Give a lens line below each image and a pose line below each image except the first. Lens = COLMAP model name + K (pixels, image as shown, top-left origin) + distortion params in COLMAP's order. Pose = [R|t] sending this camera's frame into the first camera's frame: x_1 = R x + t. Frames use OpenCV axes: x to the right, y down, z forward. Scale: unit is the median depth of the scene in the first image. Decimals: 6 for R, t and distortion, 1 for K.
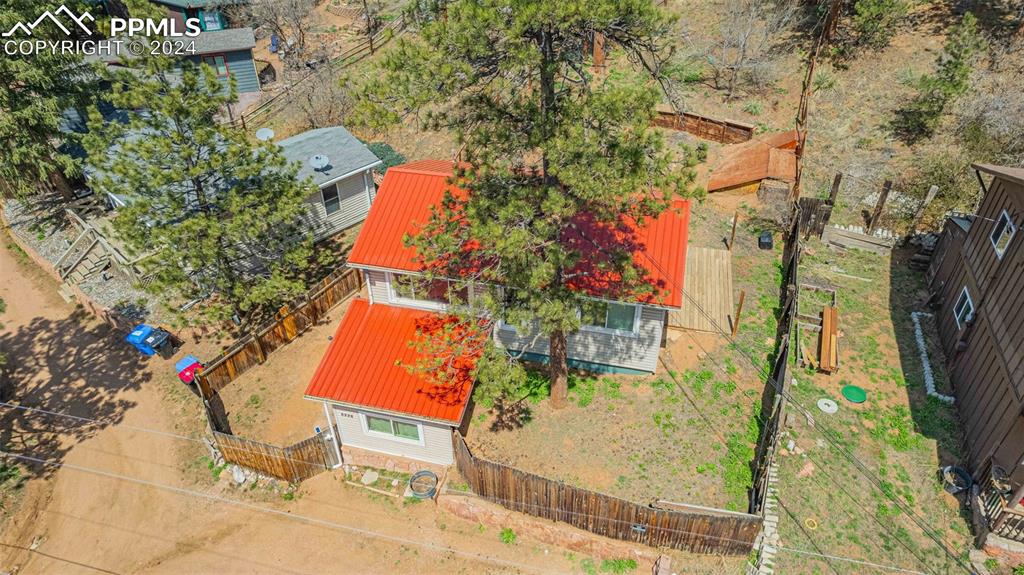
lens RADIAL K [[654.5, 0, 519.6], [0, 654.5, 294.7], [0, 0, 1]] dist [-0.078935, 0.085367]
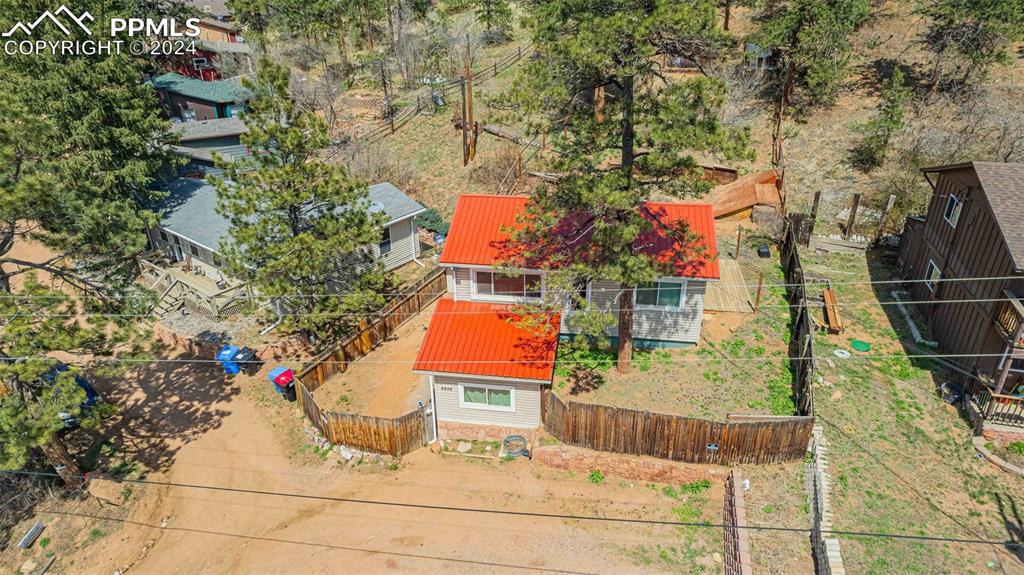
lens RADIAL K [[654.5, 0, 519.6], [0, 654.5, 294.7], [0, 0, 1]] dist [-0.078935, 0.085367]
pose [[0.996333, -0.042285, 0.074386, -0.206259], [0.053944, 0.985236, -0.162480, 0.207425], [-0.066417, 0.165896, 0.983904, -0.179133]]
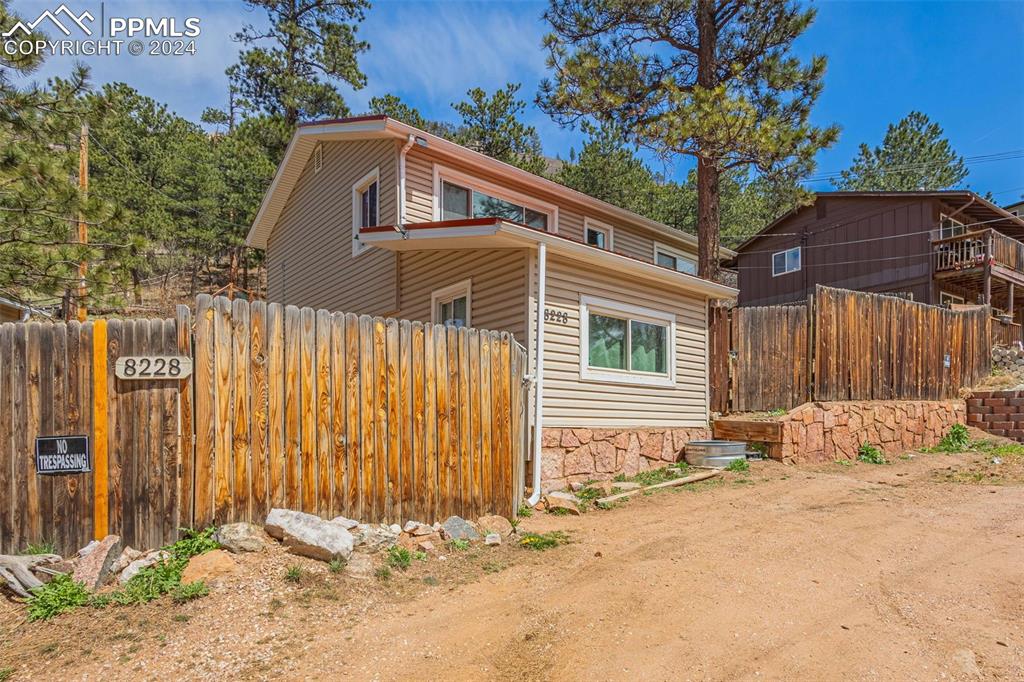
lens RADIAL K [[583.1, 0, 545.8], [0, 583.1, 432.3], [0, 0, 1]] dist [0.002179, 0.001912]
pose [[0.579913, 0.010170, 0.814615, -0.547123], [0.487453, 0.796850, -0.356959, 0.357982], [-0.652756, 0.604092, 0.457147, 0.841975]]
